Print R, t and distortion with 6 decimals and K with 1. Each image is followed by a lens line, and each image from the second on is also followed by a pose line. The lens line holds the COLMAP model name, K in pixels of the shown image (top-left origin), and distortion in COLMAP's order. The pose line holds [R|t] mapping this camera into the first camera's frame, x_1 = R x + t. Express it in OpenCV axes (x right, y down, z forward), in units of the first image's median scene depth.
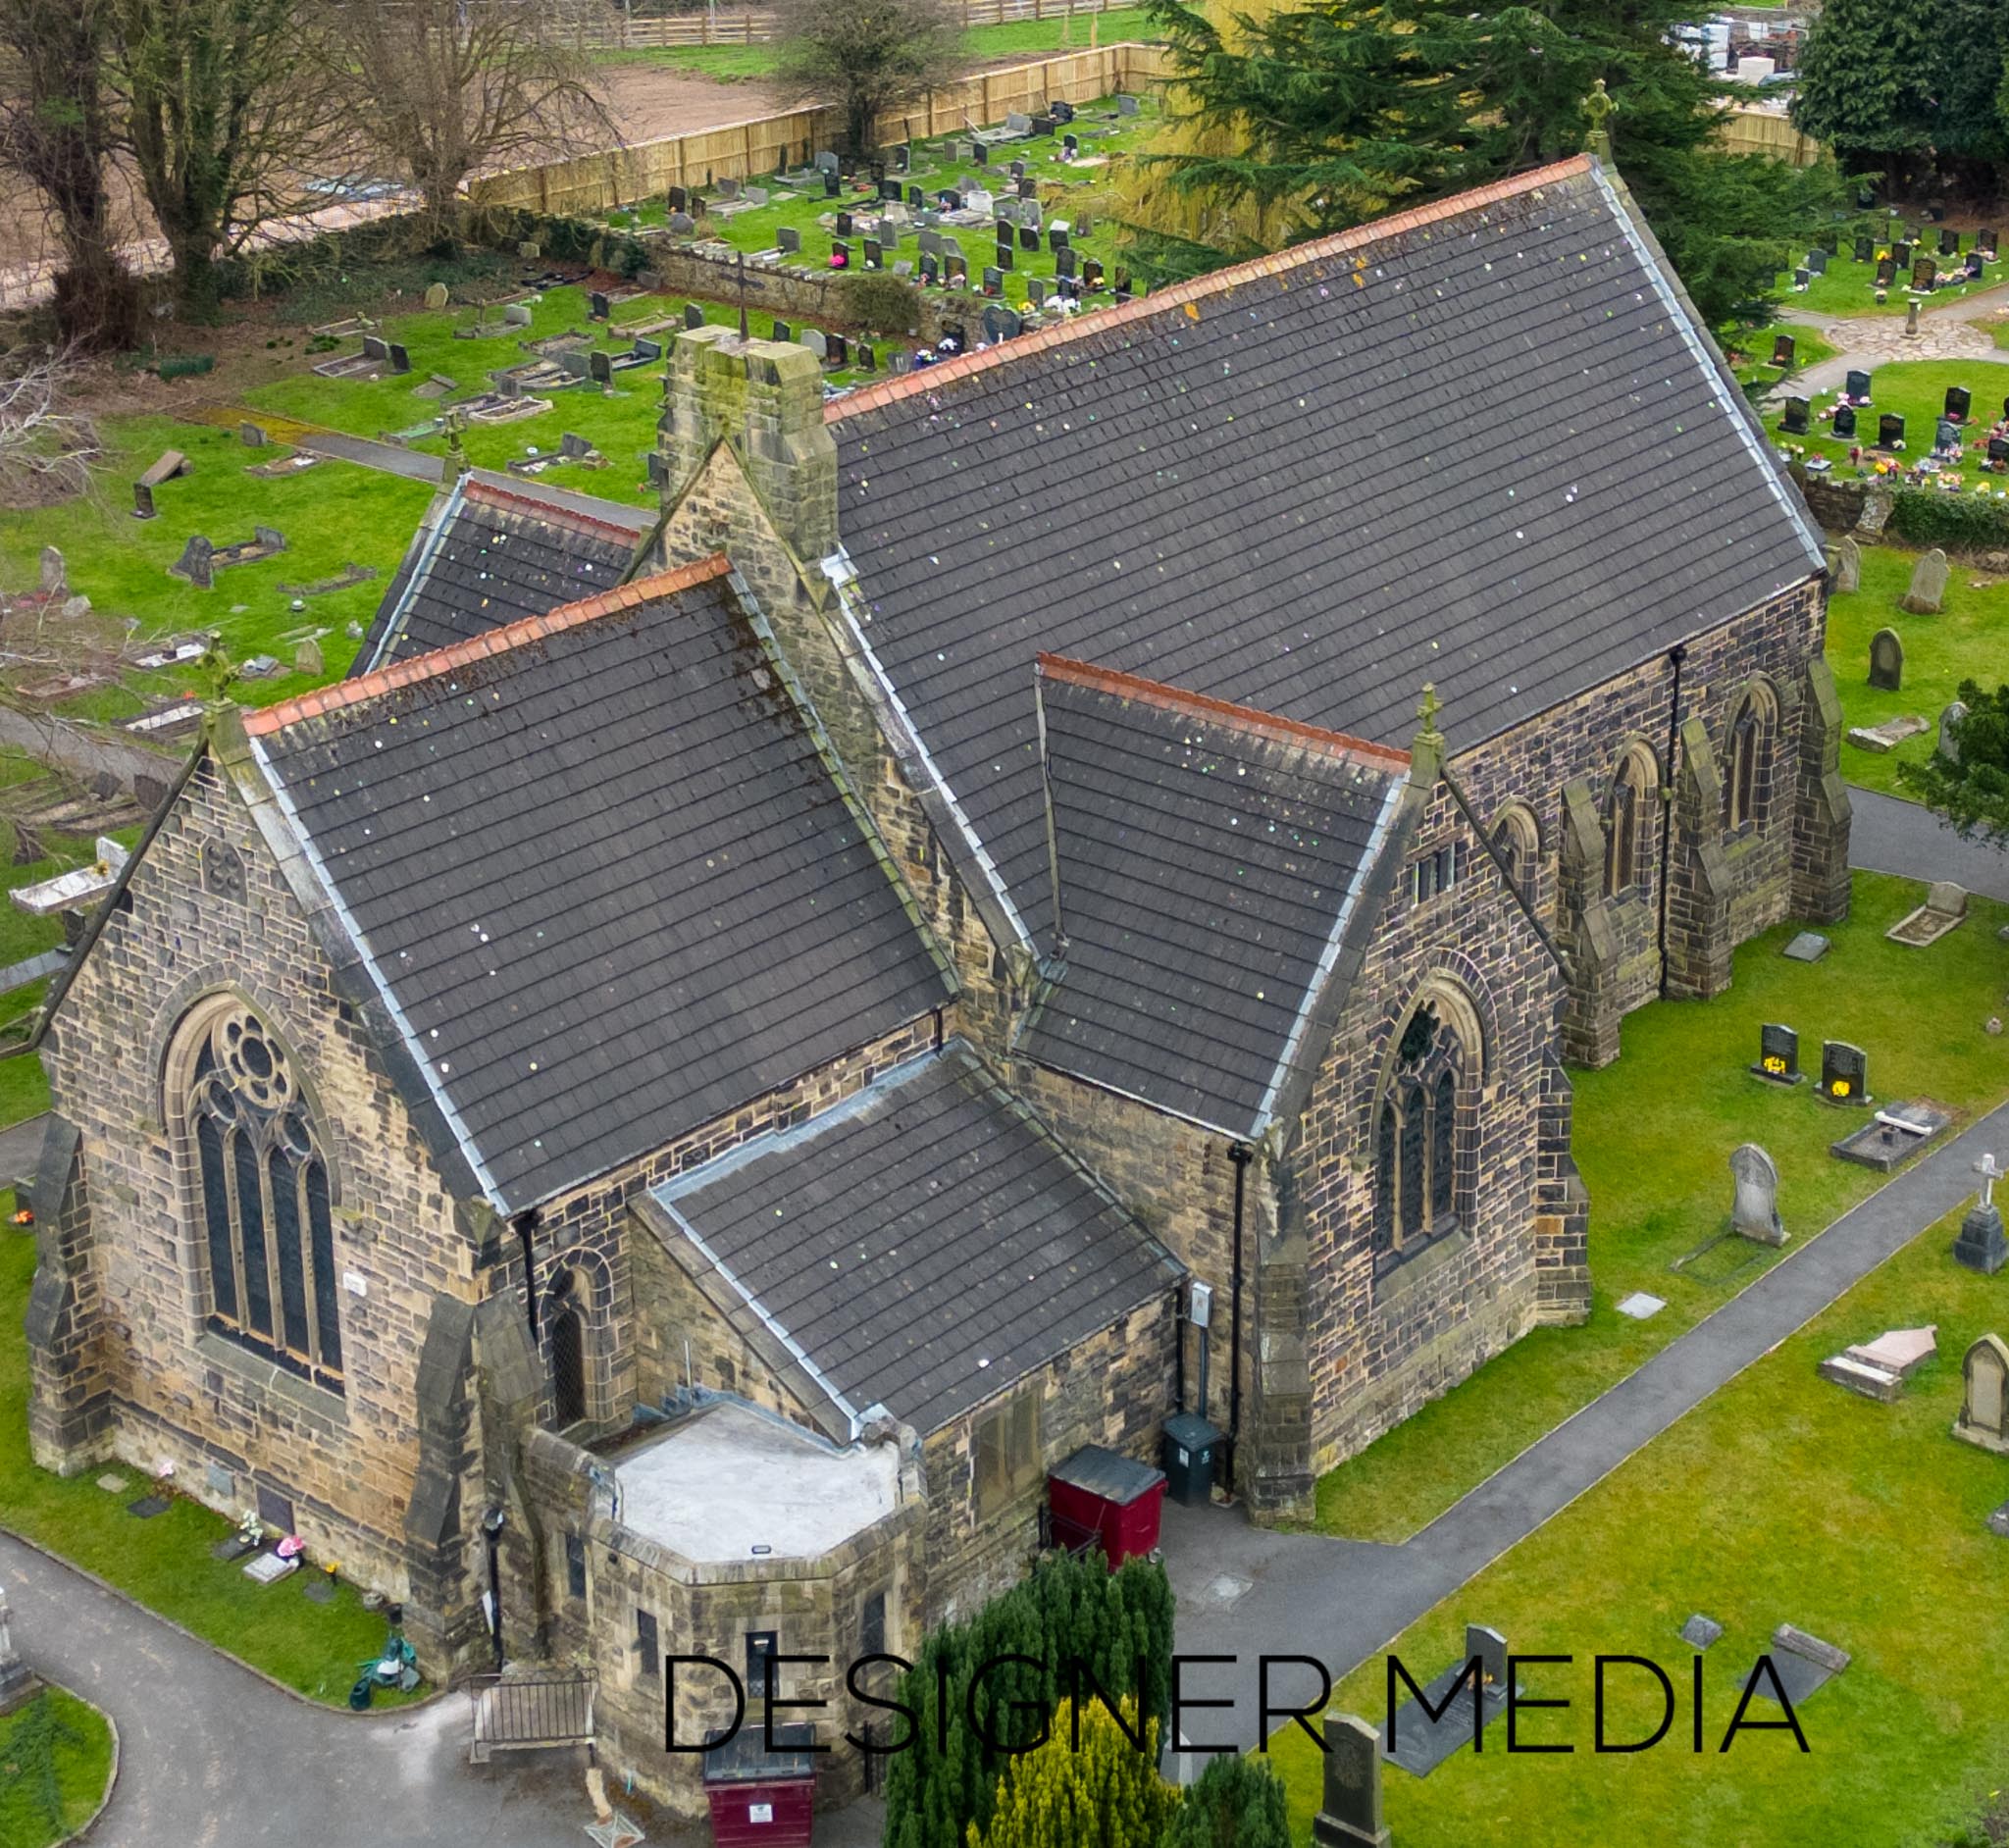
lens RADIAL K [[3707.2, 0, 1019.8], [0, 3707.2, 796.6], [0, 0, 1]] dist [0.164334, 0.000000]
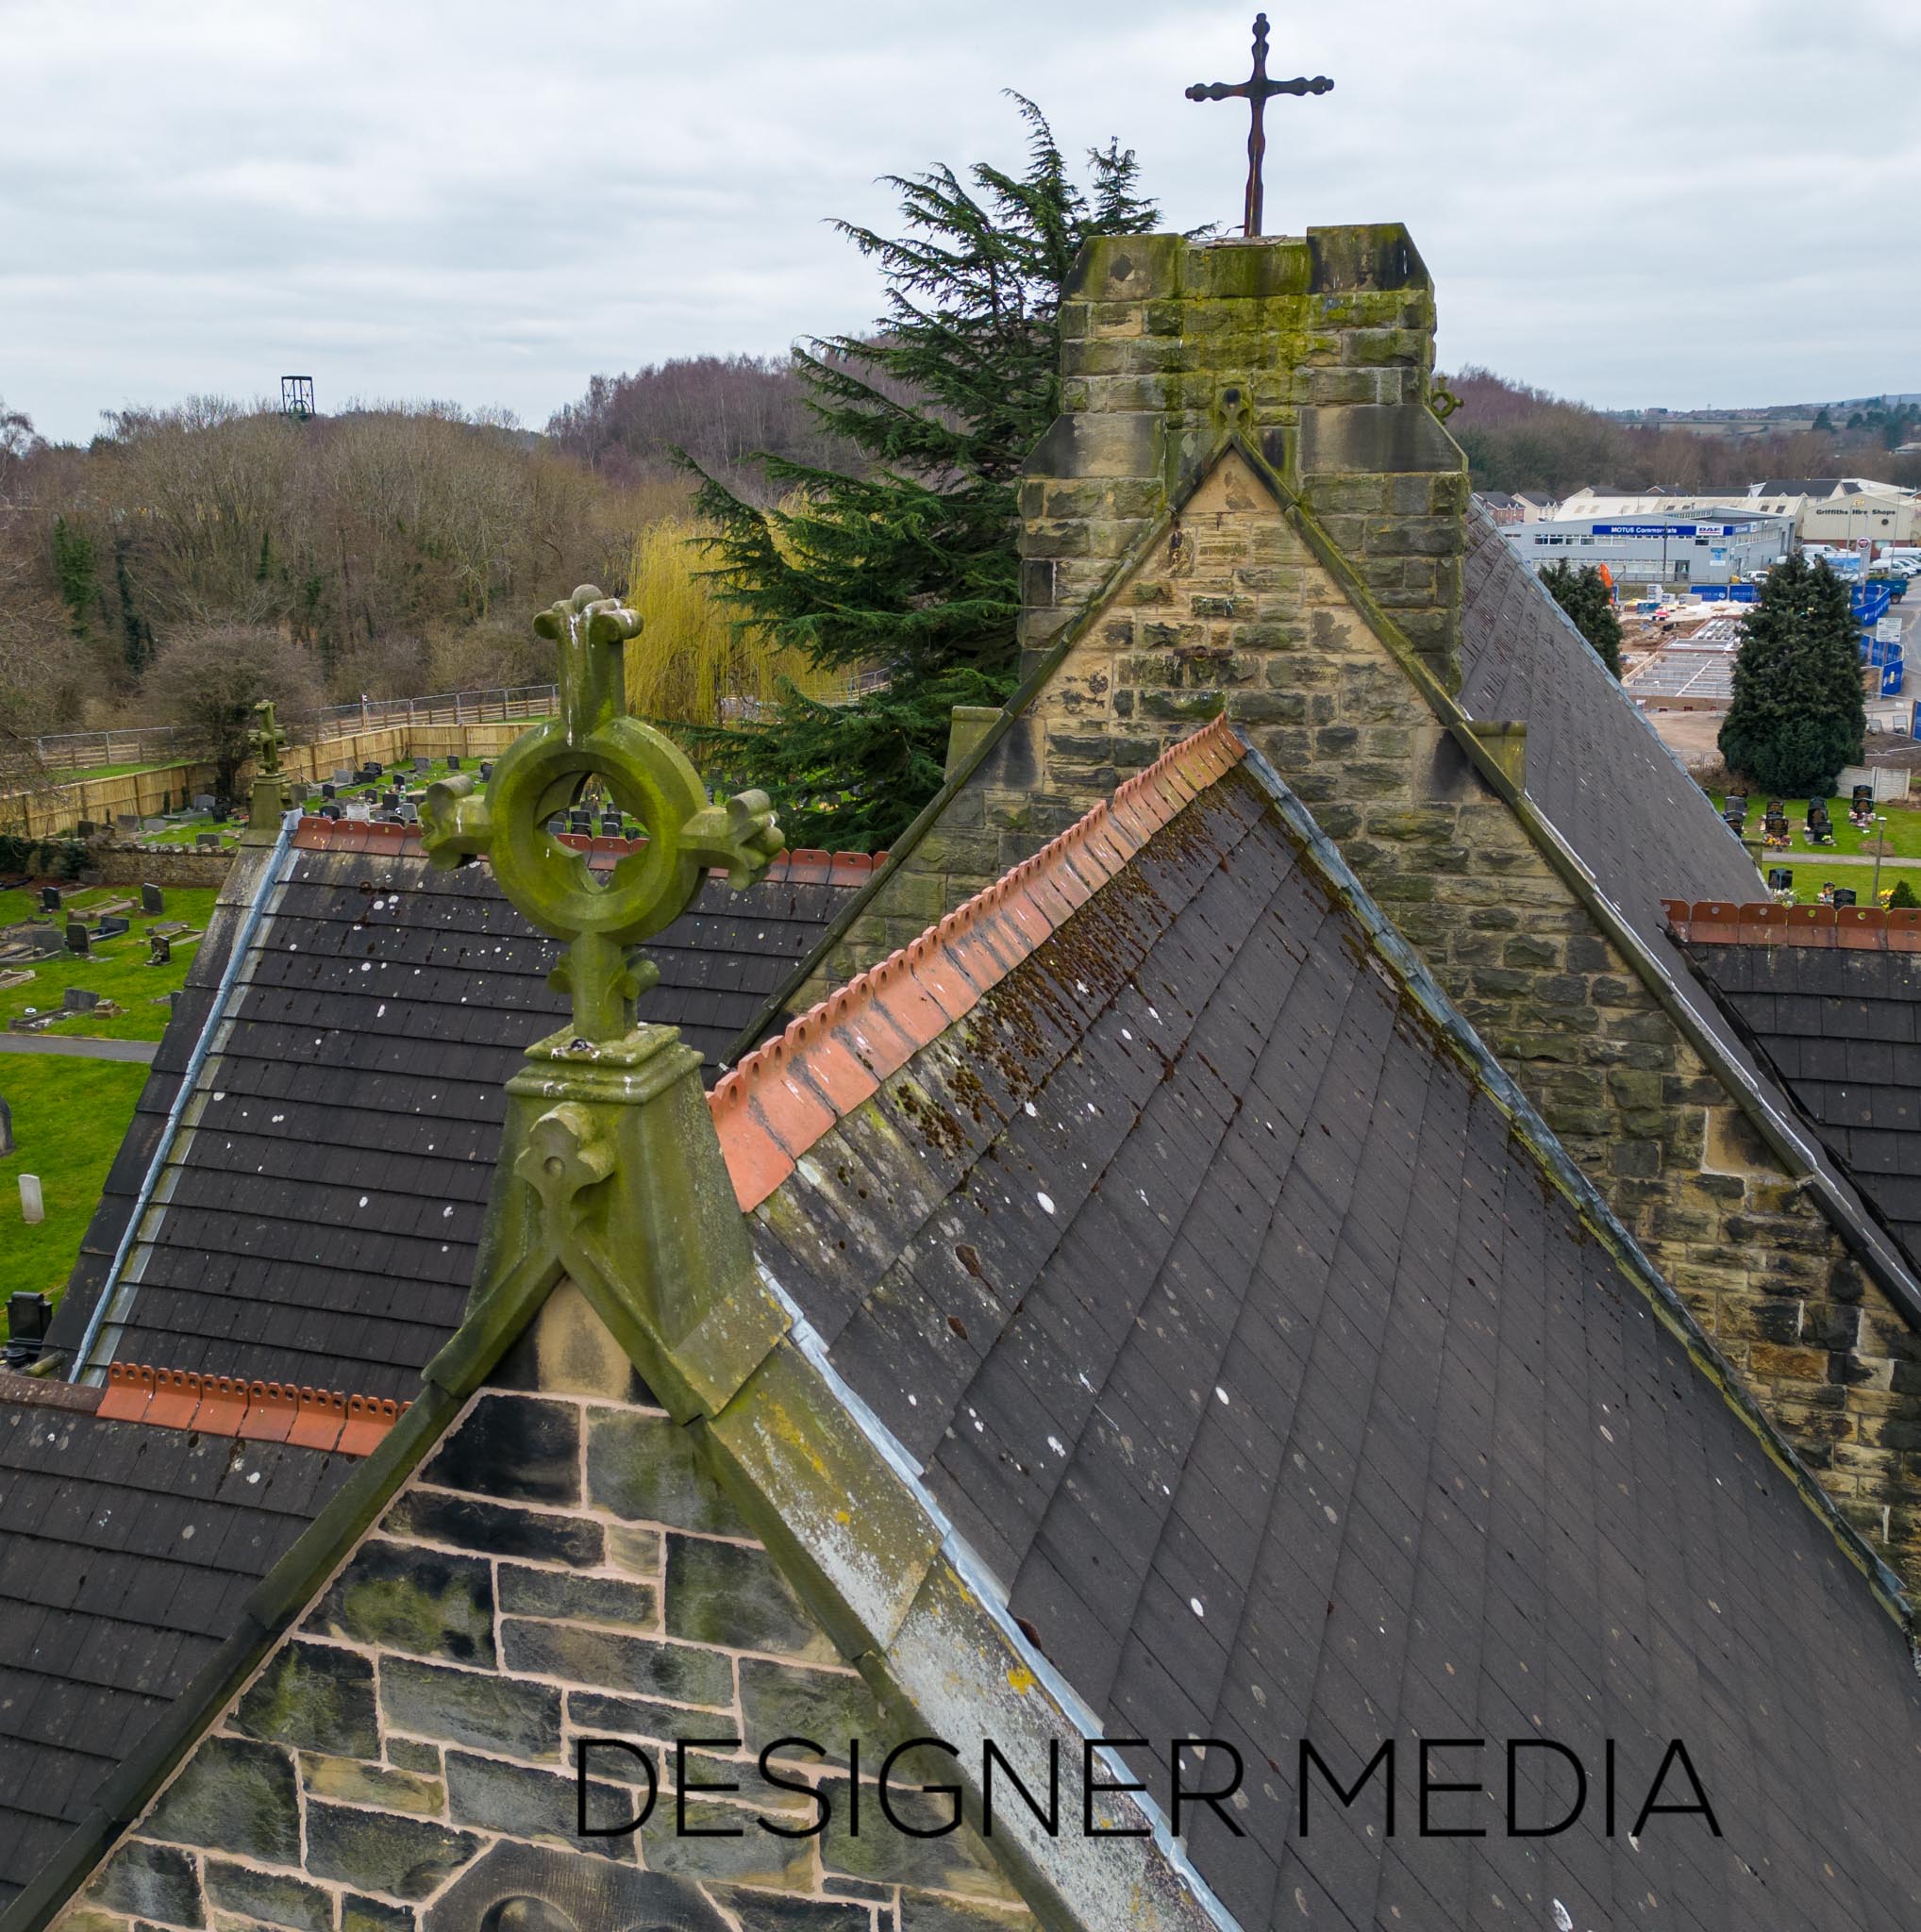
lens RADIAL K [[1938.9, 0, 927.4], [0, 1938.9, 880.6], [0, 0, 1]] dist [0.052538, 0.000000]
pose [[0.919322, -0.082325, 0.384797, -0.214326], [0.152877, 0.975778, -0.156479, -0.015239], [-0.362595, 0.202681, 0.909640, 0.835917]]
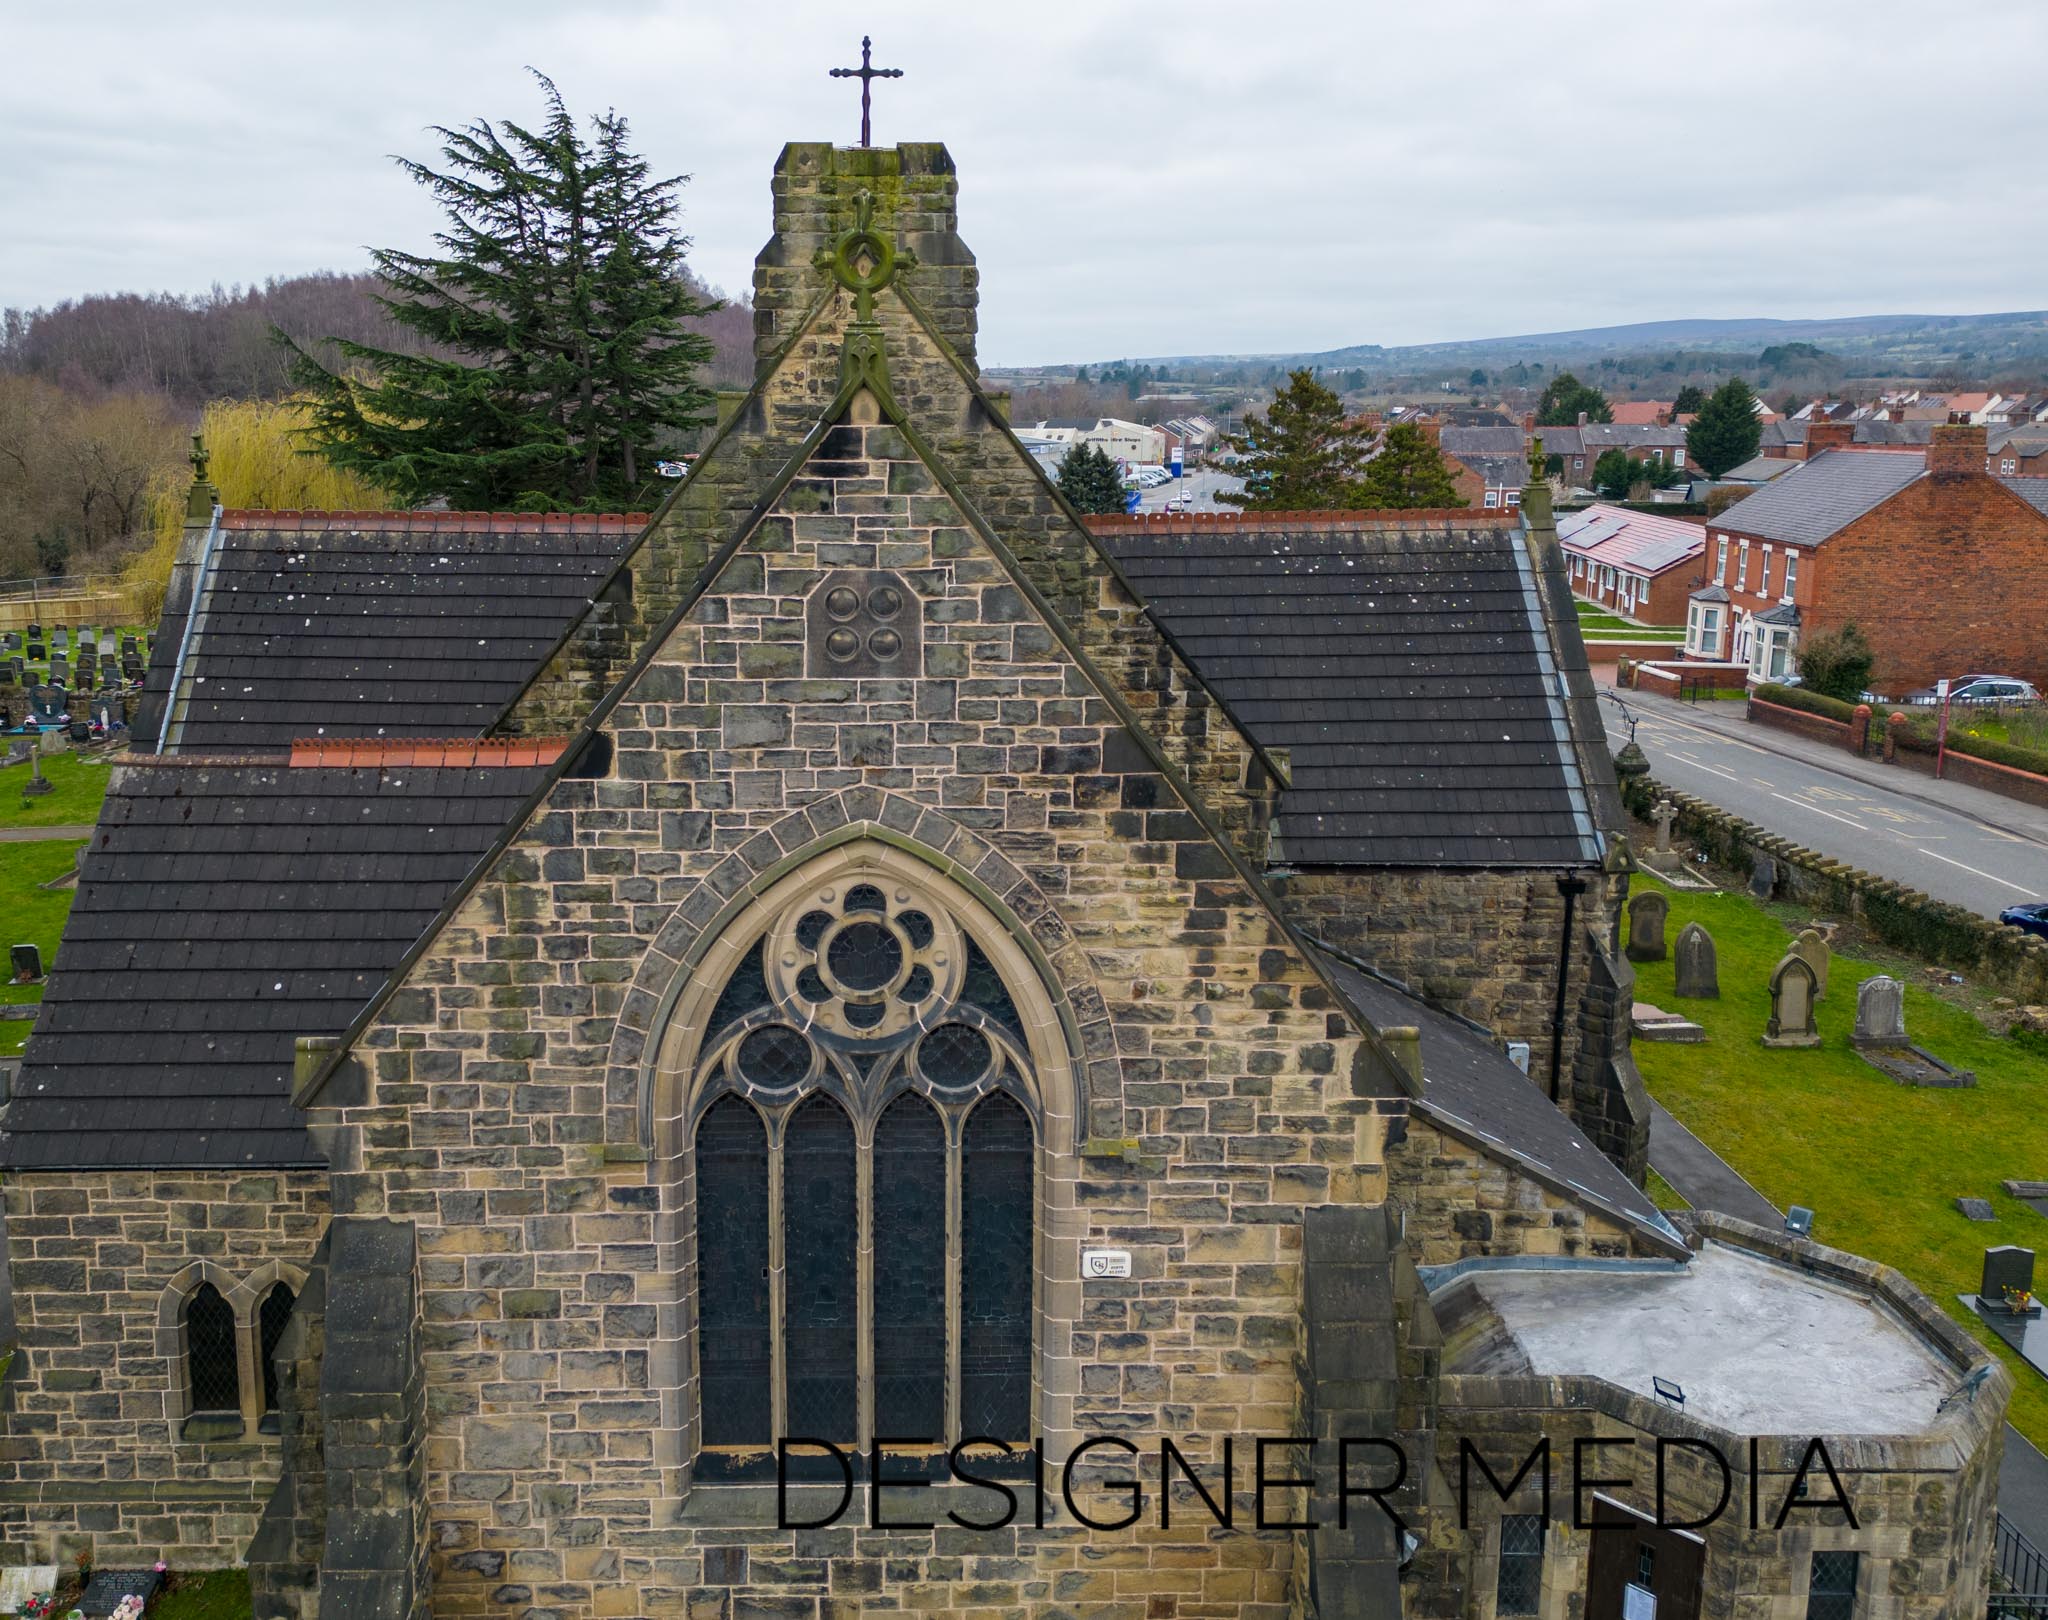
lens RADIAL K [[1702.3, 0, 881.6], [0, 1702.3, 726.4], [0, 0, 1]] dist [0.080433, -0.037083]
pose [[0.759693, -0.113897, 0.640230, -0.362526], [0.246889, 0.961342, -0.121934, 0.065120], [-0.601592, 0.250698, 0.758444, 0.737653]]
